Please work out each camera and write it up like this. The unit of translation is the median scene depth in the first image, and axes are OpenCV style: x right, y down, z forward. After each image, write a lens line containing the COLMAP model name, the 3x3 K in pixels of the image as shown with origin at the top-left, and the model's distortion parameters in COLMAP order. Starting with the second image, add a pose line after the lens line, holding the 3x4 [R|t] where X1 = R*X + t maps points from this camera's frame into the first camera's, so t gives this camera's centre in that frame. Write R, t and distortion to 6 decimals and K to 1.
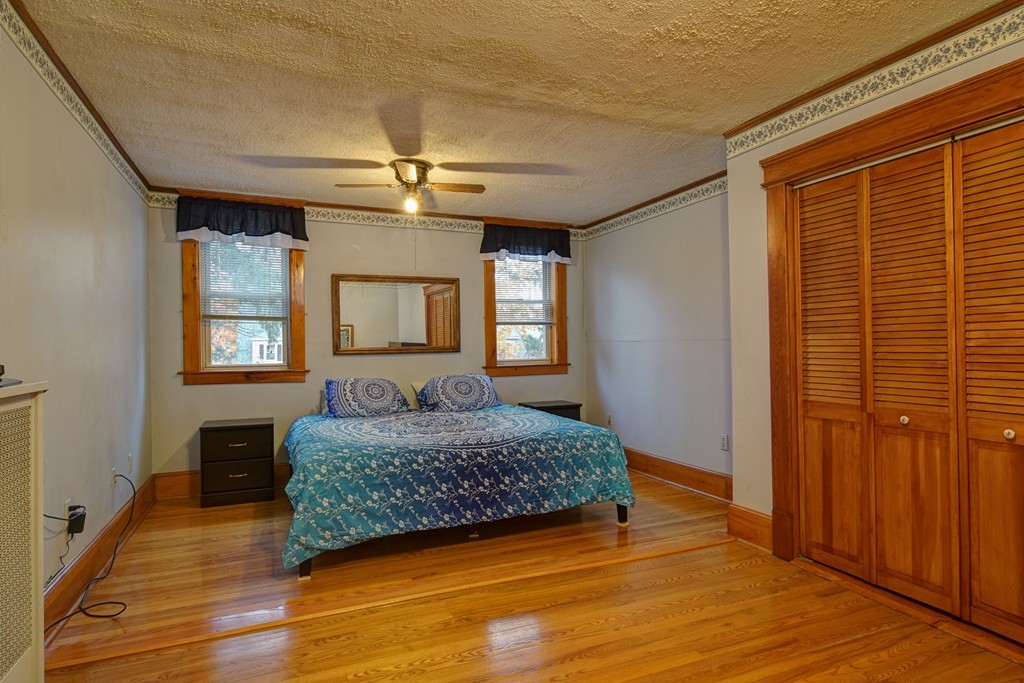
lens RADIAL K [[554.2, 0, 513.6], [0, 554.2, 341.4], [0, 0, 1]] dist [-0.002498, 0.000067]
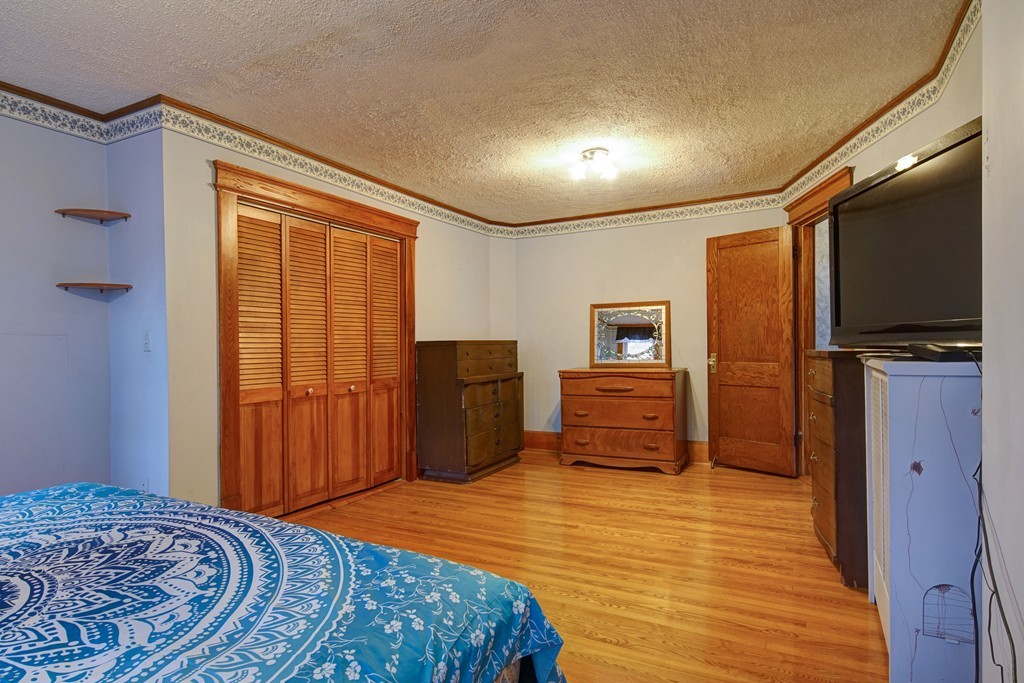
lens RADIAL K [[554.2, 0, 516.6], [0, 554.2, 344.1], [0, 0, 1]] dist [-0.002498, 0.000067]
pose [[-0.624186, 0.016334, 0.781105, -0.779040], [0.007894, 0.999862, -0.014600, 0.034789], [-0.781236, -0.002947, -0.624229, 1.369890]]
